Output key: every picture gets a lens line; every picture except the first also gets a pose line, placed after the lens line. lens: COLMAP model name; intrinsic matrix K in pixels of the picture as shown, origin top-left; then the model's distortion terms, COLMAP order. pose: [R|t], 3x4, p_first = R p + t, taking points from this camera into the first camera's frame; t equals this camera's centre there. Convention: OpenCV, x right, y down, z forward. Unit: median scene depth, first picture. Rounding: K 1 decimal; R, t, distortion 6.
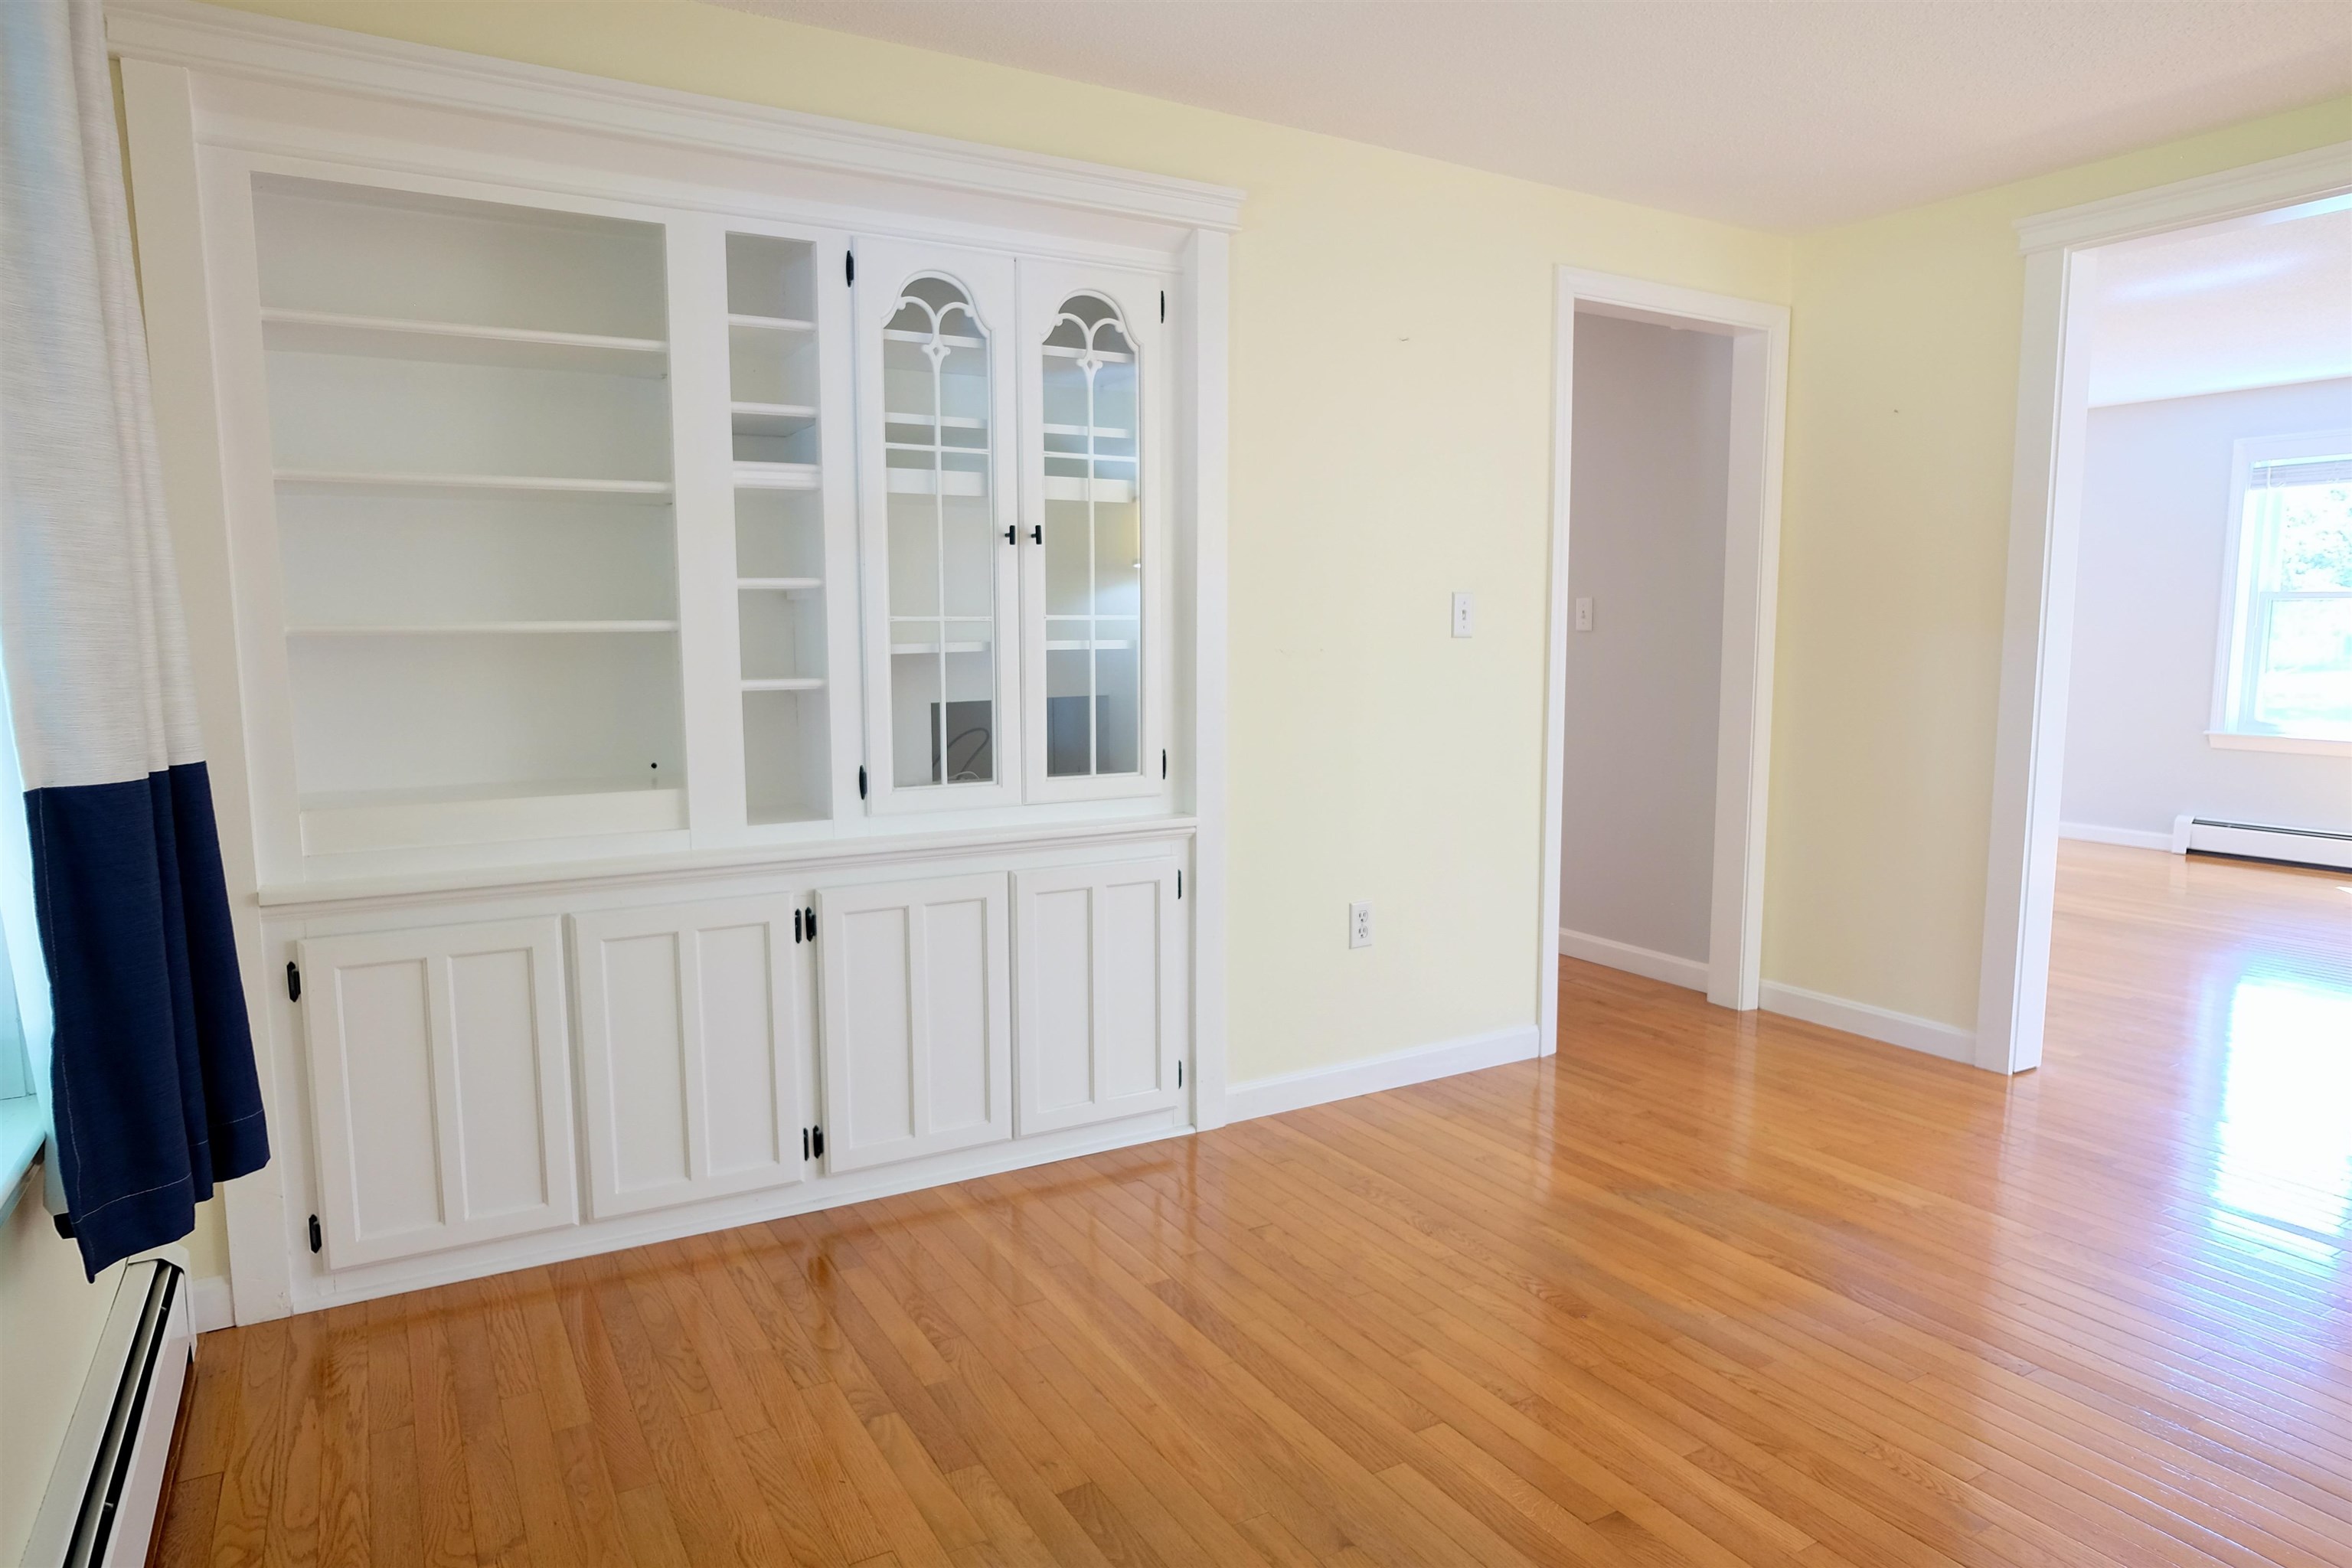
lens RADIAL K [[1421.4, 0, 1188.4], [0, 1421.4, 782.4], [0, 0, 1]] dist [-0.046266, 0.037257]
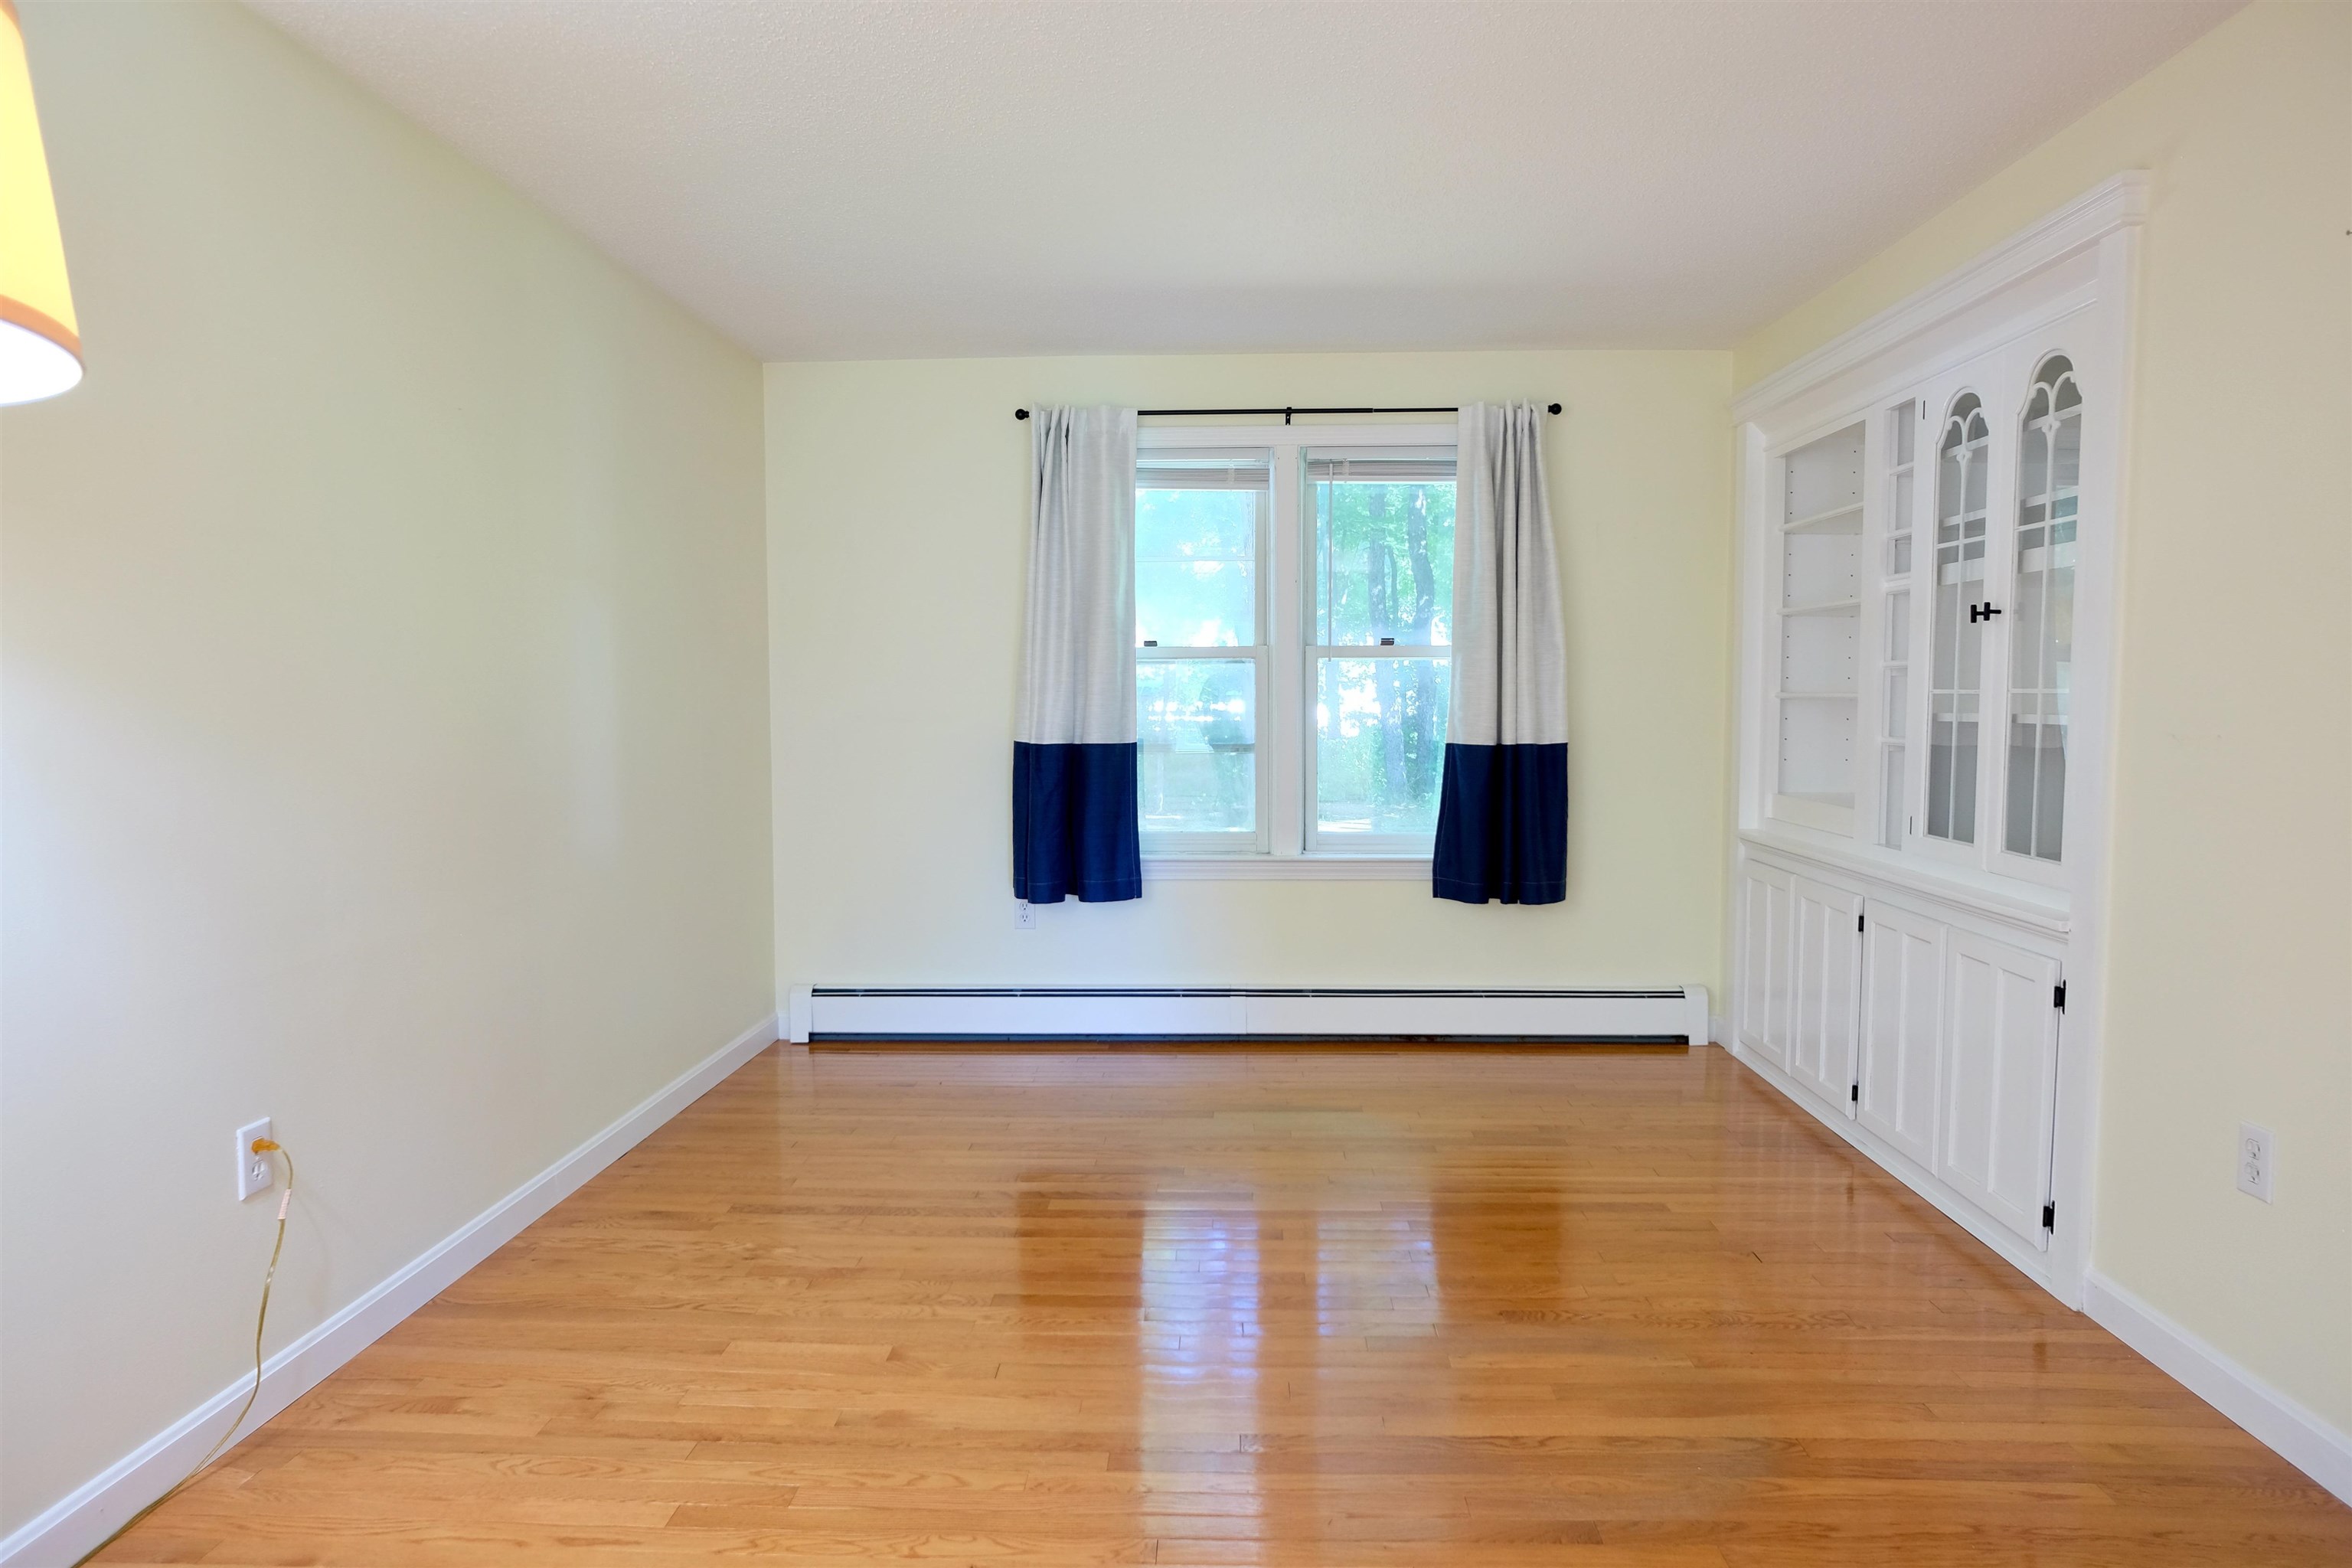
lens RADIAL K [[1421.4, 0, 1177.3], [0, 1421.4, 783.3], [0, 0, 1]] dist [-0.046266, 0.037257]
pose [[-0.518698, 0.043758, -0.853837, 1.054913], [-0.119000, 0.985273, 0.122785, -0.103607], [0.846636, 0.165295, -0.505851, 1.016088]]
